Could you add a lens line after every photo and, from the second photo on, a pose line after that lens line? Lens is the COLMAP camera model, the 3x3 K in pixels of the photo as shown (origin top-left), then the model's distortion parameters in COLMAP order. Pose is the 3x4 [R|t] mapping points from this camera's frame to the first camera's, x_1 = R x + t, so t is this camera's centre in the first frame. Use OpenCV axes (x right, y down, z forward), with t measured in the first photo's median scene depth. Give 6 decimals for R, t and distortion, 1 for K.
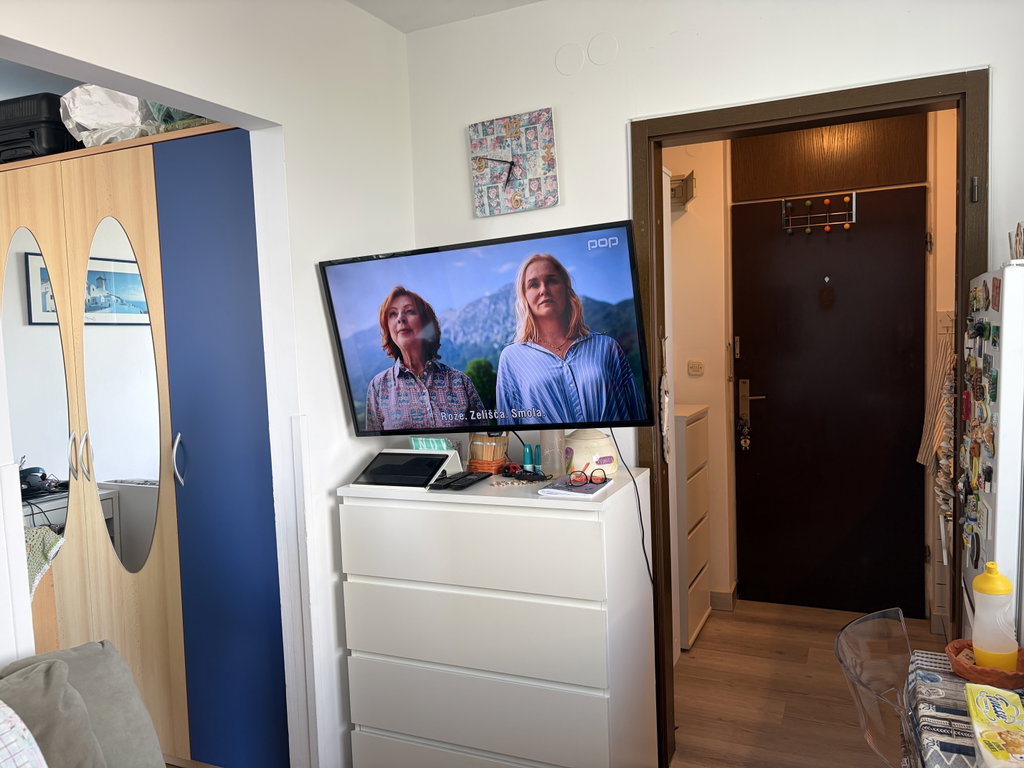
lens RADIAL K [[770.4, 0, 515.5], [0, 770.4, 384.7], [0, 0, 1]] dist [0.032476, -0.035120]
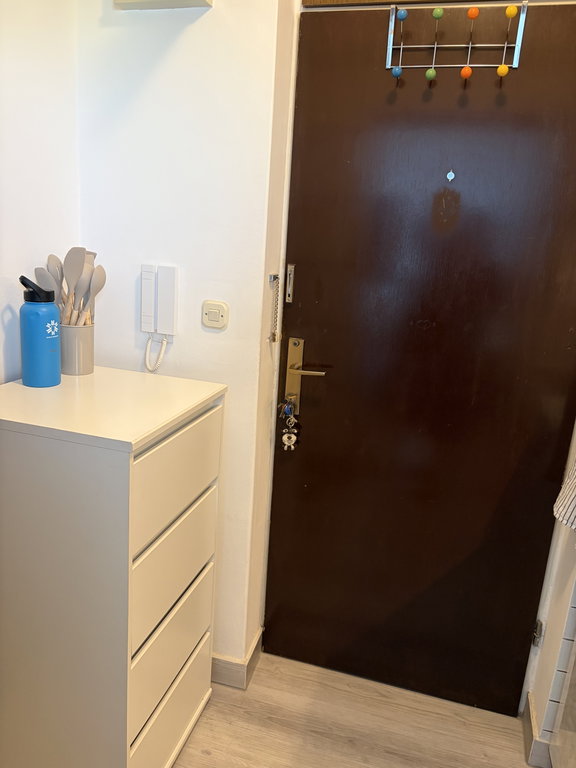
lens RADIAL K [[577.8, 0, 286.3], [0, 577.8, 382.0], [0, 0, 1]] dist [0.032476, -0.035120]
pose [[0.982874, 0.053800, 0.176252, 0.211460], [-0.086241, 0.979522, 0.181931, -0.055115], [-0.162855, -0.194015, 0.967386, 0.562185]]
